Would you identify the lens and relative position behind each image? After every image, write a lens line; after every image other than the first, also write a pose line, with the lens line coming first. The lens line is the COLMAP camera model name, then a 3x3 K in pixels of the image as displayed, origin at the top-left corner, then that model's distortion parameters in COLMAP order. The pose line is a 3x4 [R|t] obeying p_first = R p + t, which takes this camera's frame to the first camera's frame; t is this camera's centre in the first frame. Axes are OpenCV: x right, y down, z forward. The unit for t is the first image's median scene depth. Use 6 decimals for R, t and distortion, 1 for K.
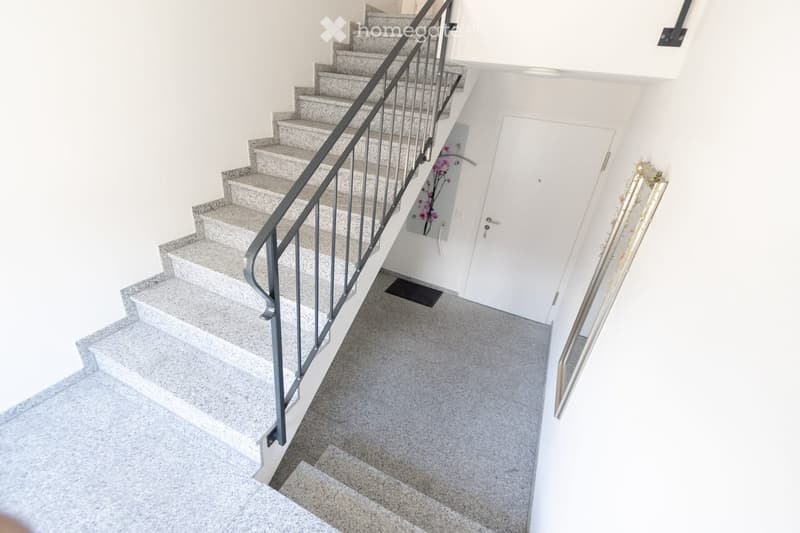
lens RADIAL K [[360.7, 0, 391.0], [0, 360.7, 264.1], [0, 0, 1]] dist [0.010330, -0.004619]
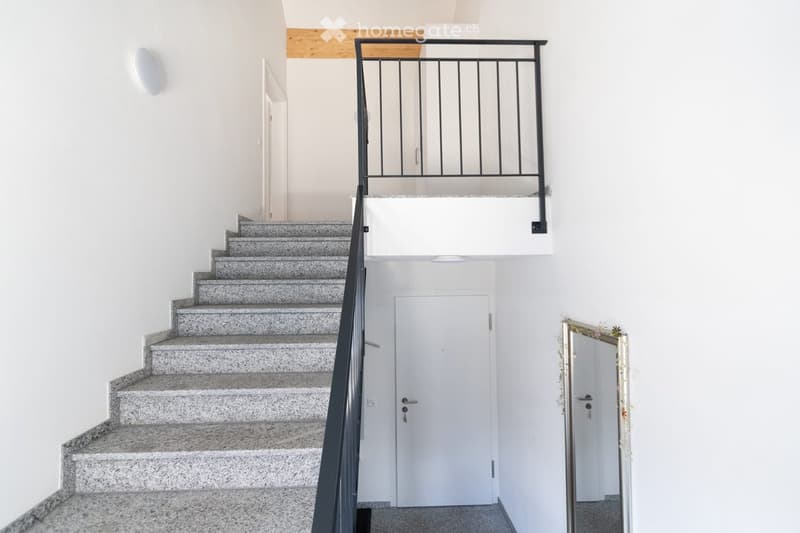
lens RADIAL K [[360.7, 0, 391.0], [0, 360.7, 264.1], [0, 0, 1]] dist [0.010330, -0.004619]
pose [[0.883311, -0.094374, 0.459190, -0.204459], [0.295878, 0.872010, -0.389942, -0.103801], [-0.363618, 0.480304, 0.798179, 0.140642]]
